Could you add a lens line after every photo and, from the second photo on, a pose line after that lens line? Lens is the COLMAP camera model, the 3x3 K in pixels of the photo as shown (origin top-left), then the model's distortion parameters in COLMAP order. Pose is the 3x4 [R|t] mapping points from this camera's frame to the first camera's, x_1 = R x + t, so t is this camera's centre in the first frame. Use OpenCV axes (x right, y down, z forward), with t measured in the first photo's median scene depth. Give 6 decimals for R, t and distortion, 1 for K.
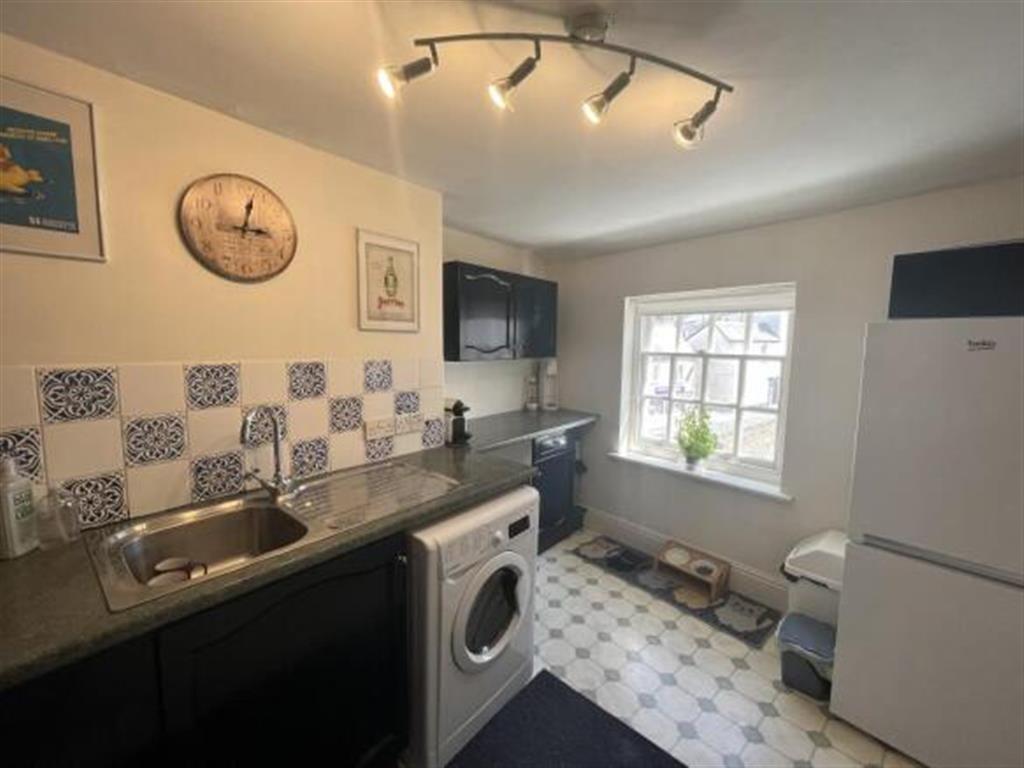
lens RADIAL K [[414.3, 0, 512.0], [0, 414.3, 382.0], [0, 0, 1]] dist [-0.003400, 0.000144]
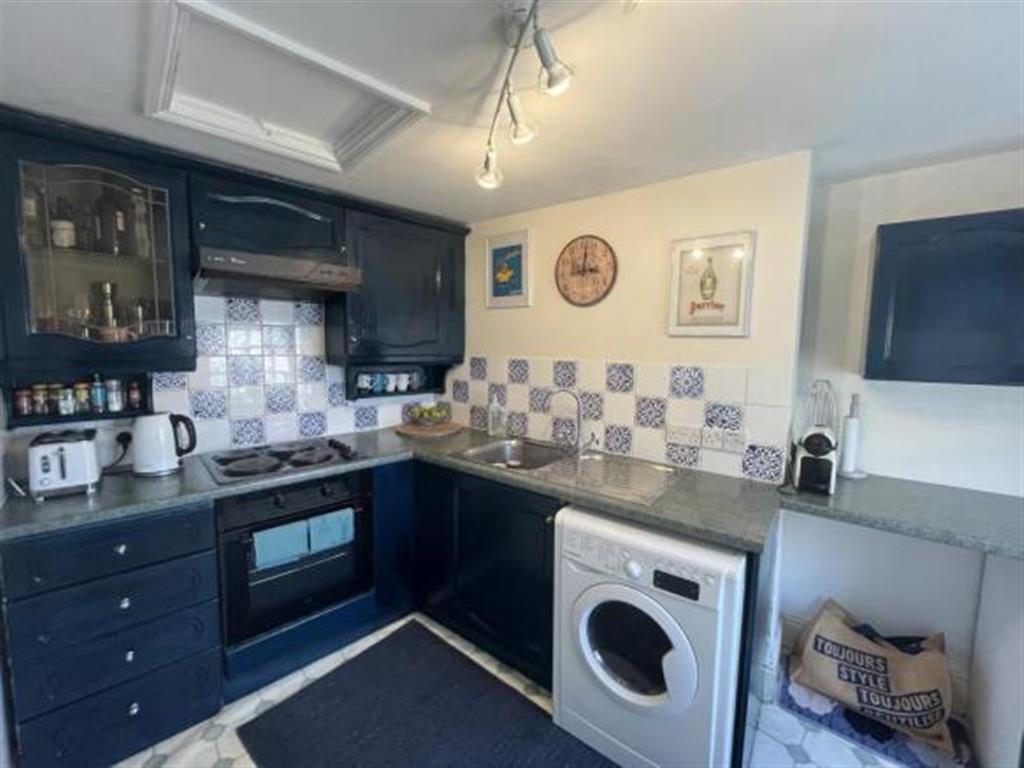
lens RADIAL K [[414.3, 0, 512.0], [0, 414.3, 382.0], [0, 0, 1]] dist [-0.003400, 0.000144]
pose [[0.044189, 0.085083, -0.995394, 0.678662], [-0.105226, 0.991221, 0.080055, -0.052775], [0.993466, 0.101203, 0.052754, 0.559596]]
